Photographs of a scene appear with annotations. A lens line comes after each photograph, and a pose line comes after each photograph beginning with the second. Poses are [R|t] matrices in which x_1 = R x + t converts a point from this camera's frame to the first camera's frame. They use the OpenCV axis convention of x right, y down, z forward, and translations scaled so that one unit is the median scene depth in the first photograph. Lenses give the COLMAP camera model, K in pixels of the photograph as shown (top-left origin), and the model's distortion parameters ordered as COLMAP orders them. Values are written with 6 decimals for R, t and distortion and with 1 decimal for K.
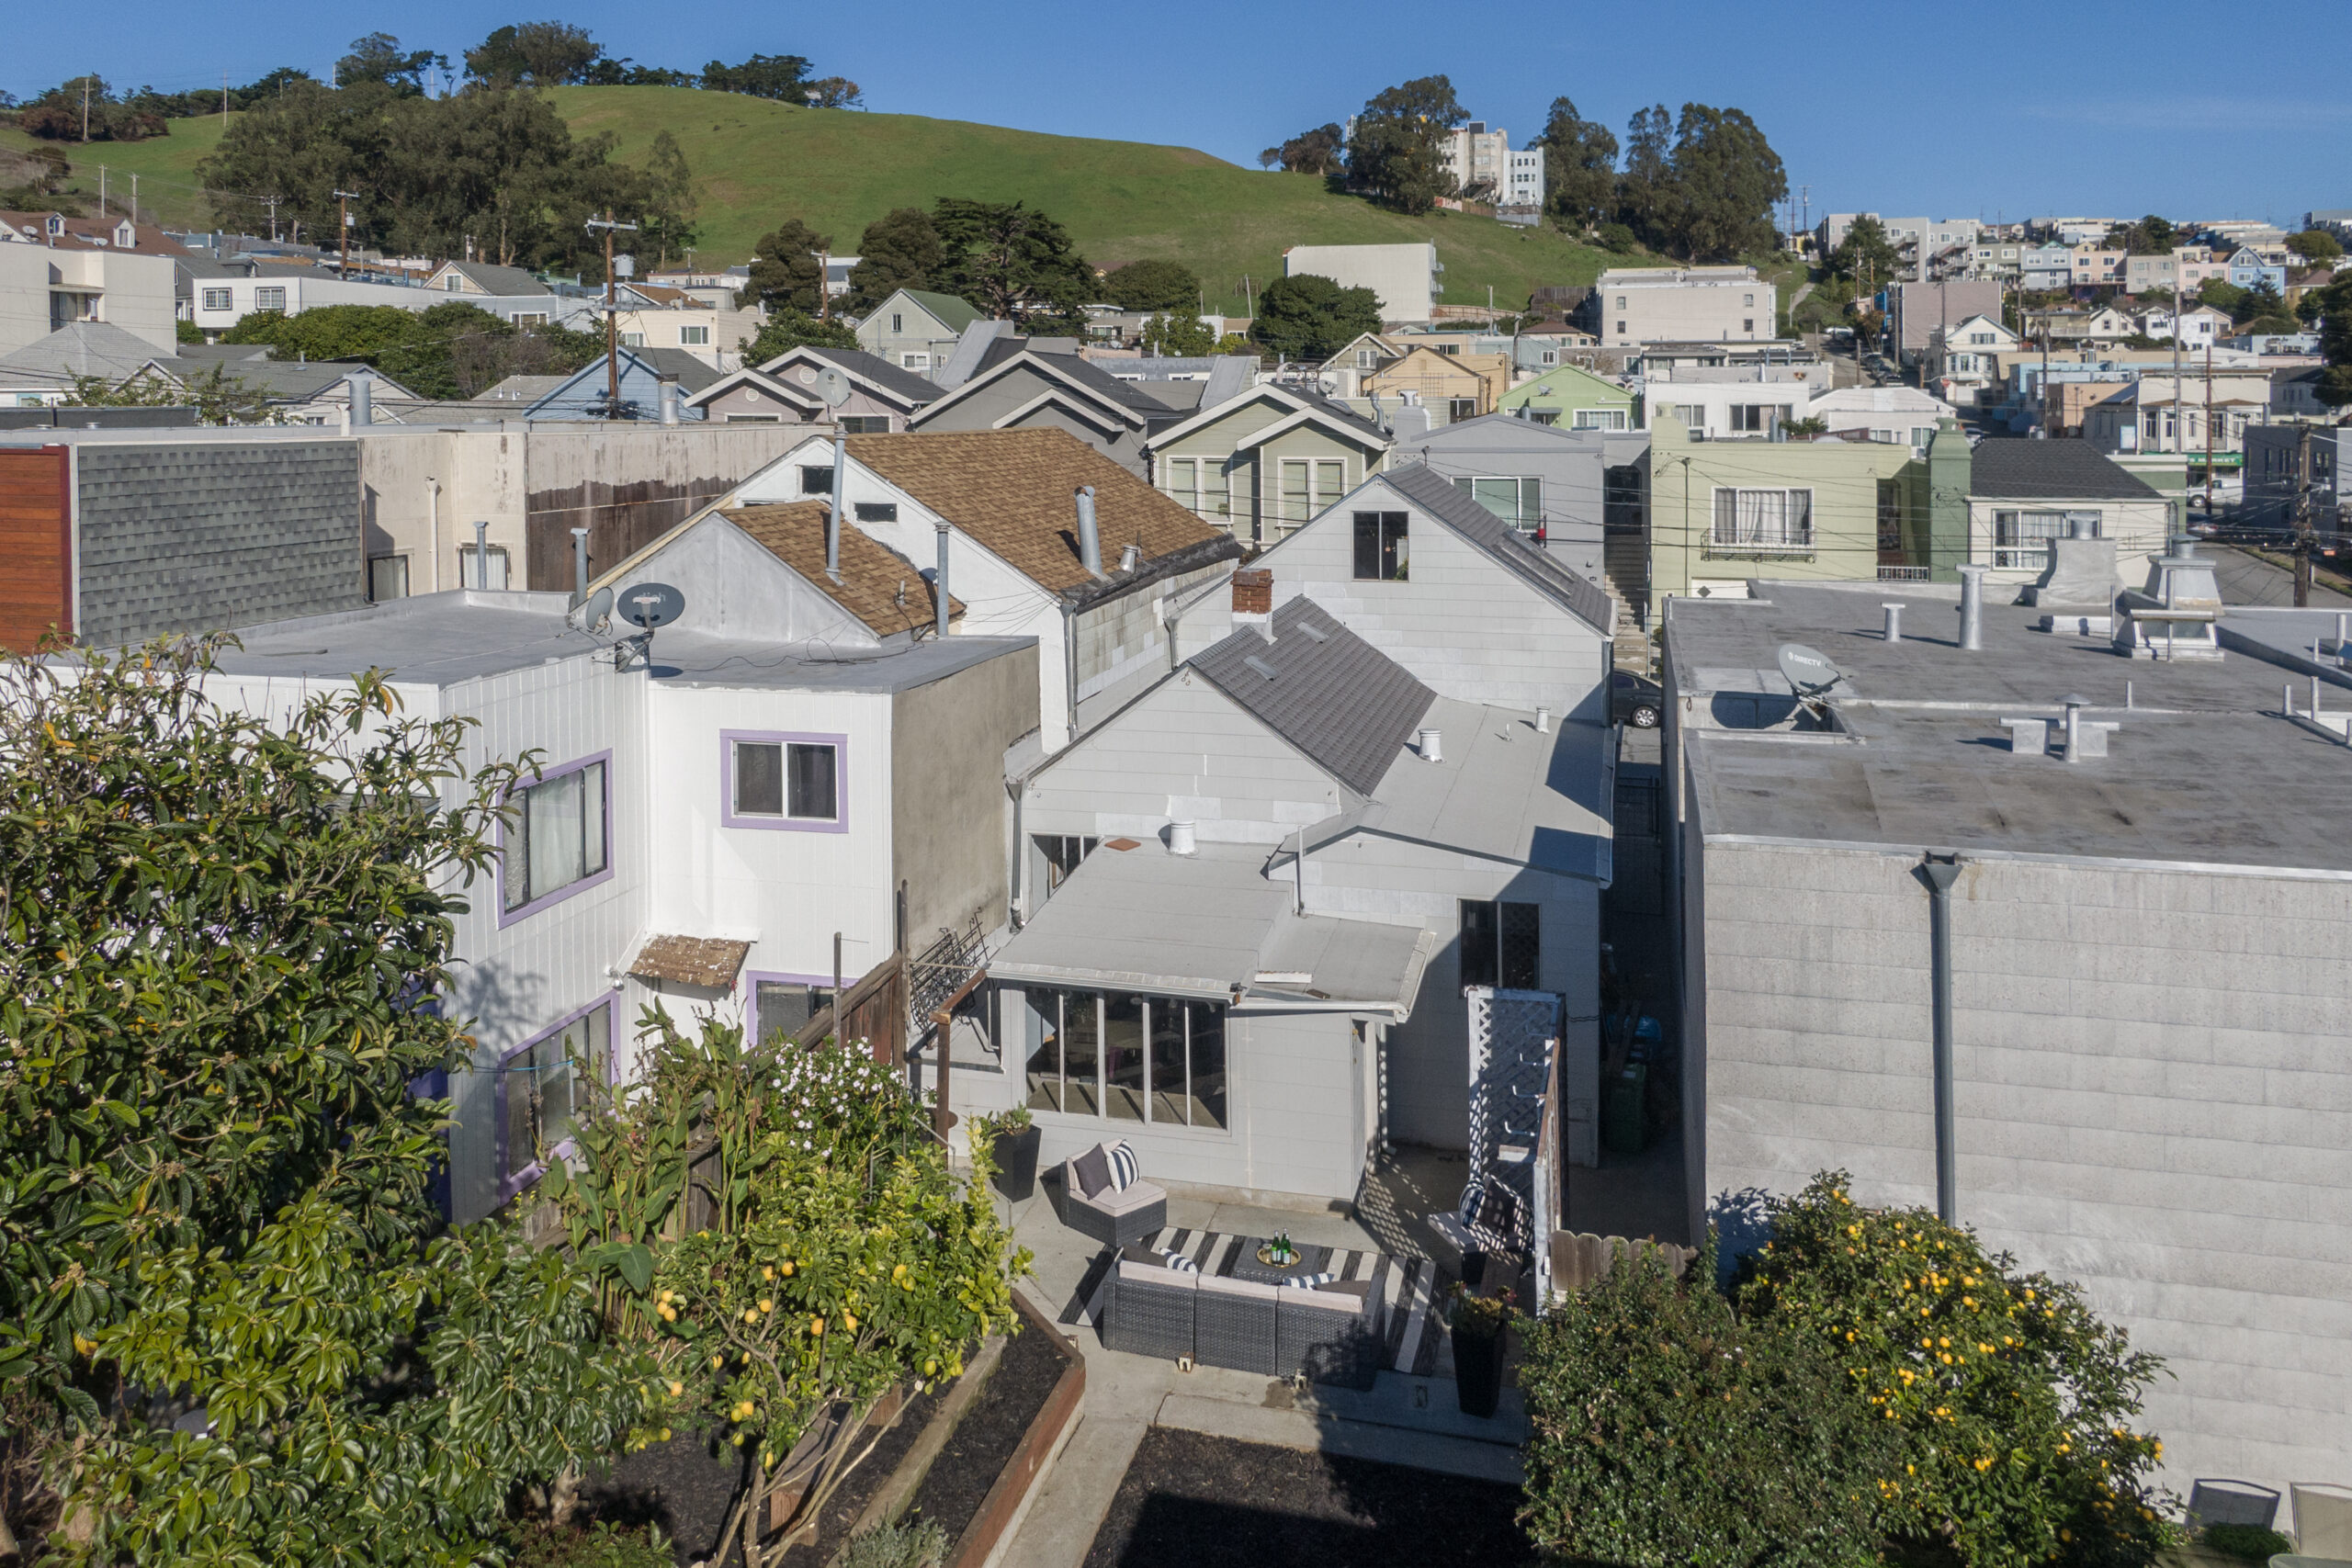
lens RADIAL K [[1742.4, 0, 1199.6], [0, 1742.4, 783.0], [0, 0, 1]] dist [0.043563, -0.076964]
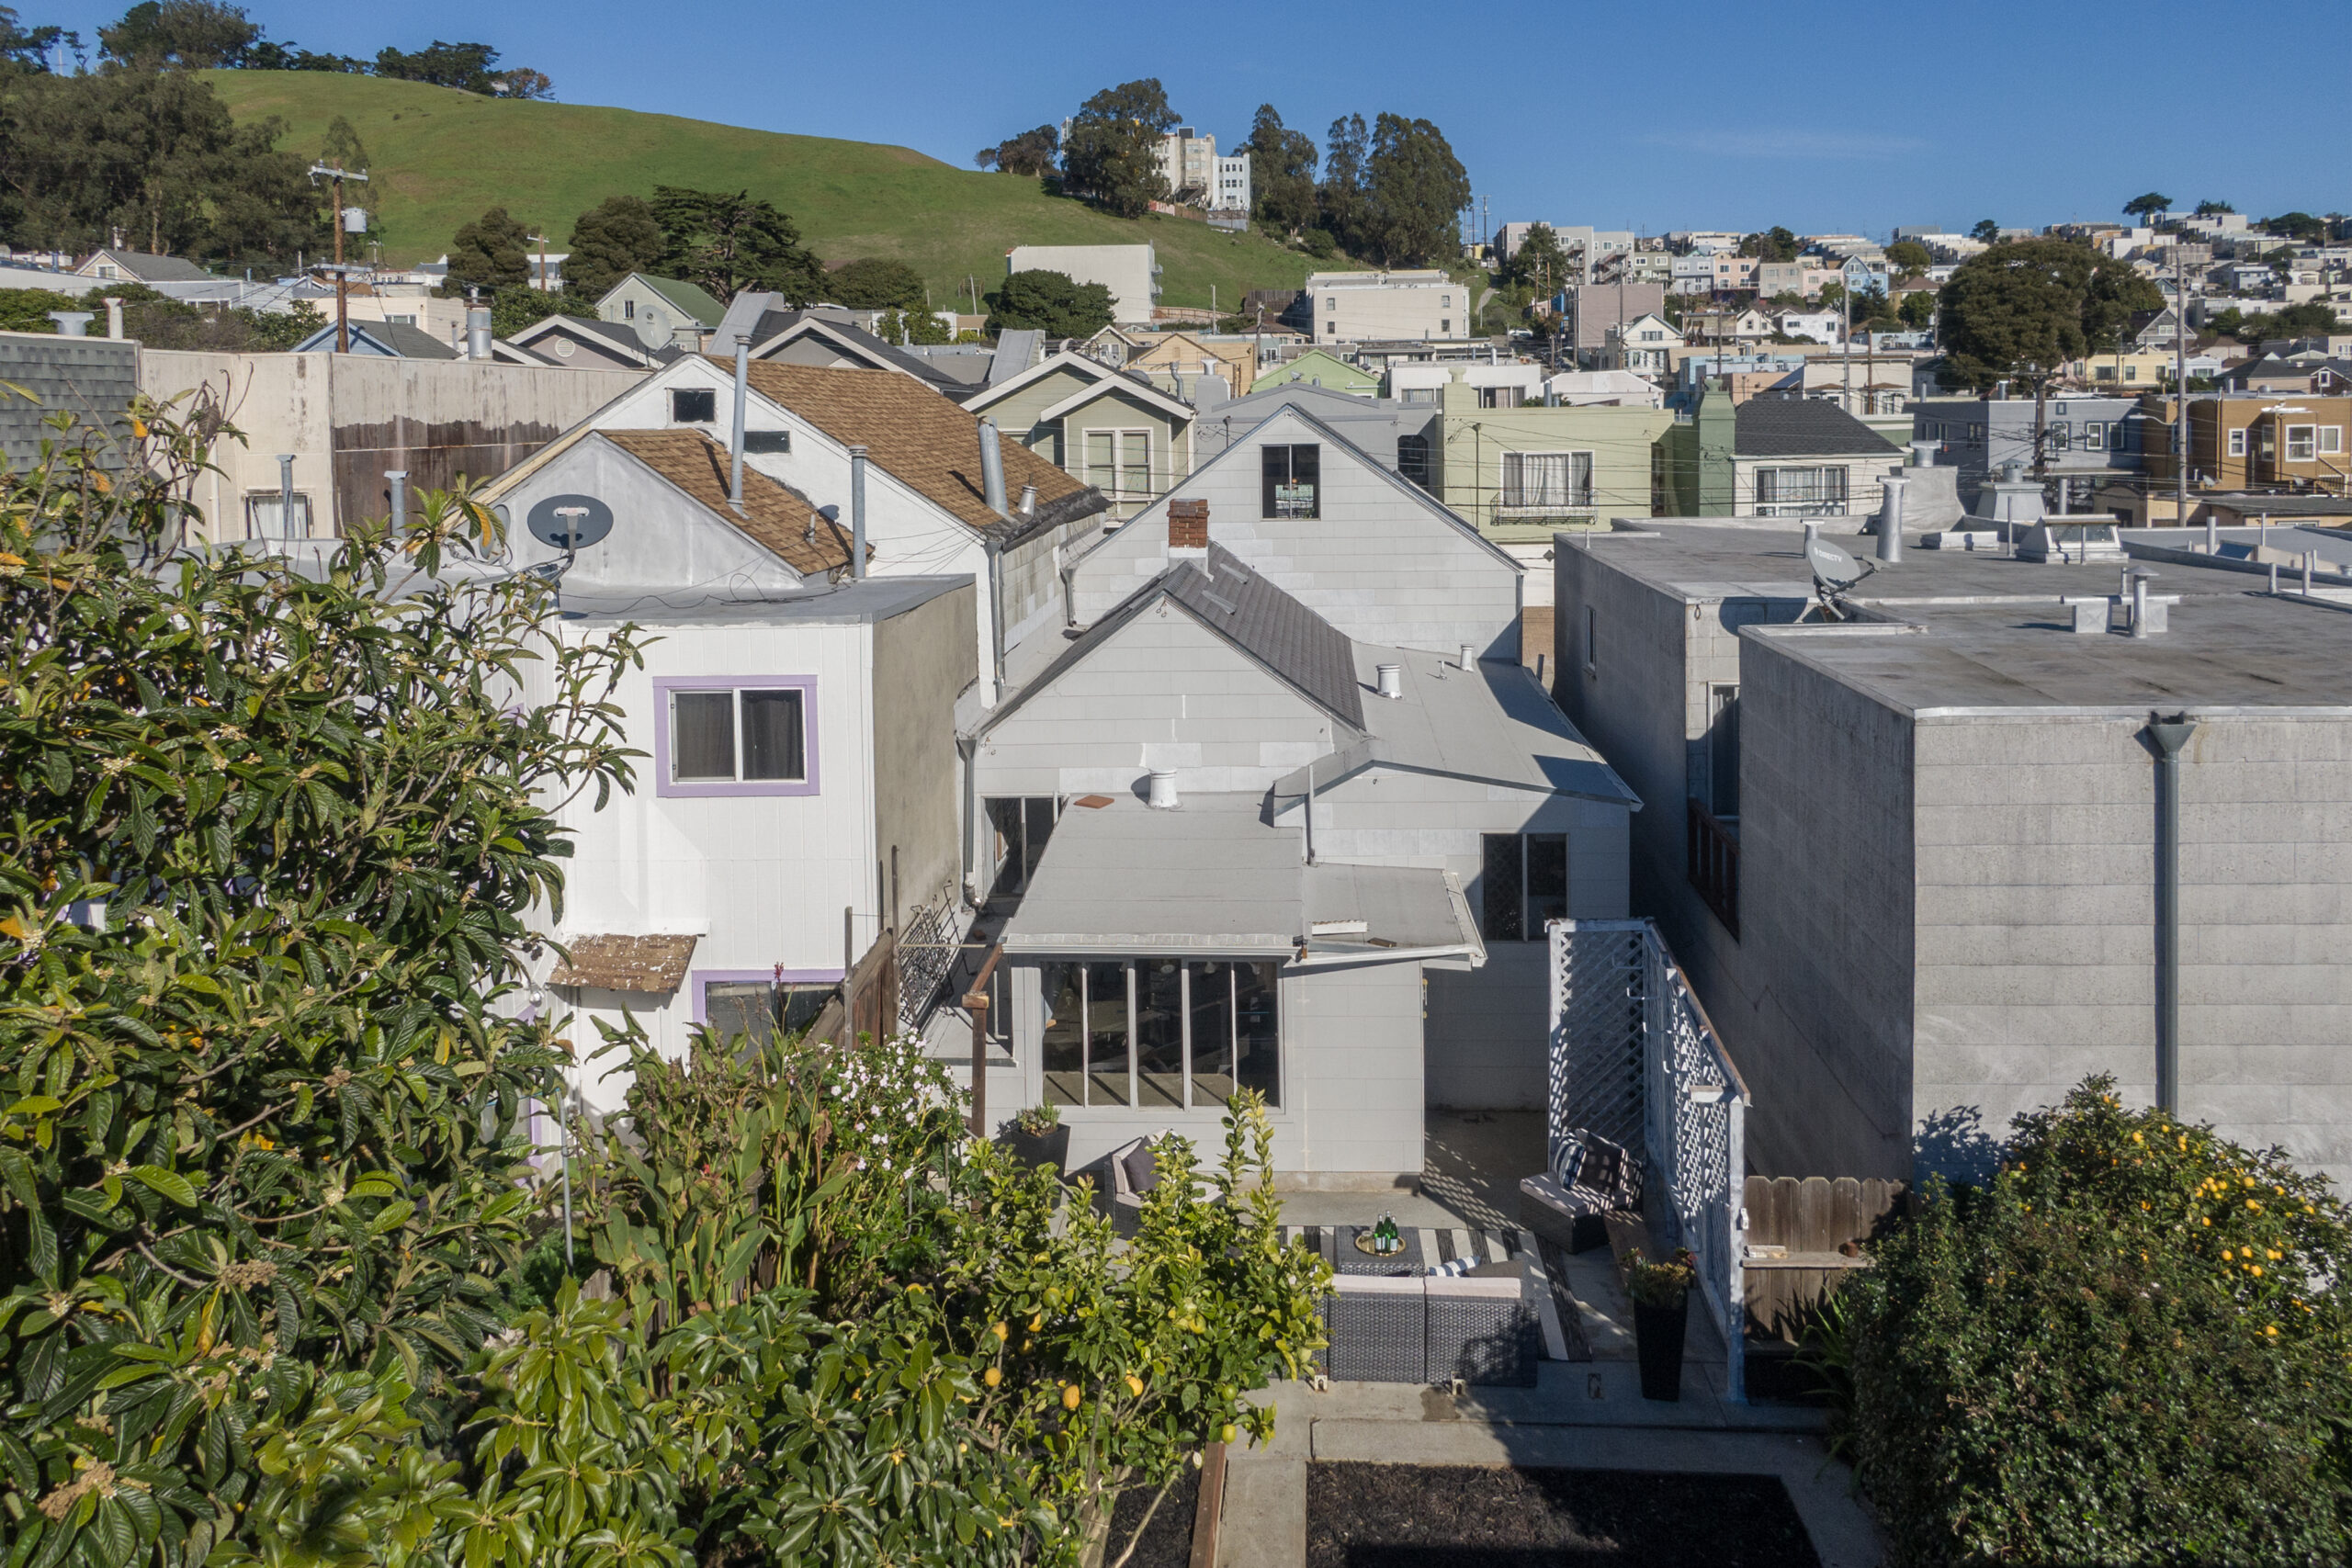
lens RADIAL K [[1720.2, 0, 1266.1], [0, 1720.2, 751.3], [0, 0, 1]] dist [0.039363, -0.059285]
pose [[0.980616, -0.056852, 0.187509, -0.126997], [0.060023, 0.998133, -0.011274, 0.026318], [-0.186518, 0.022310, 0.982198, 0.131281]]
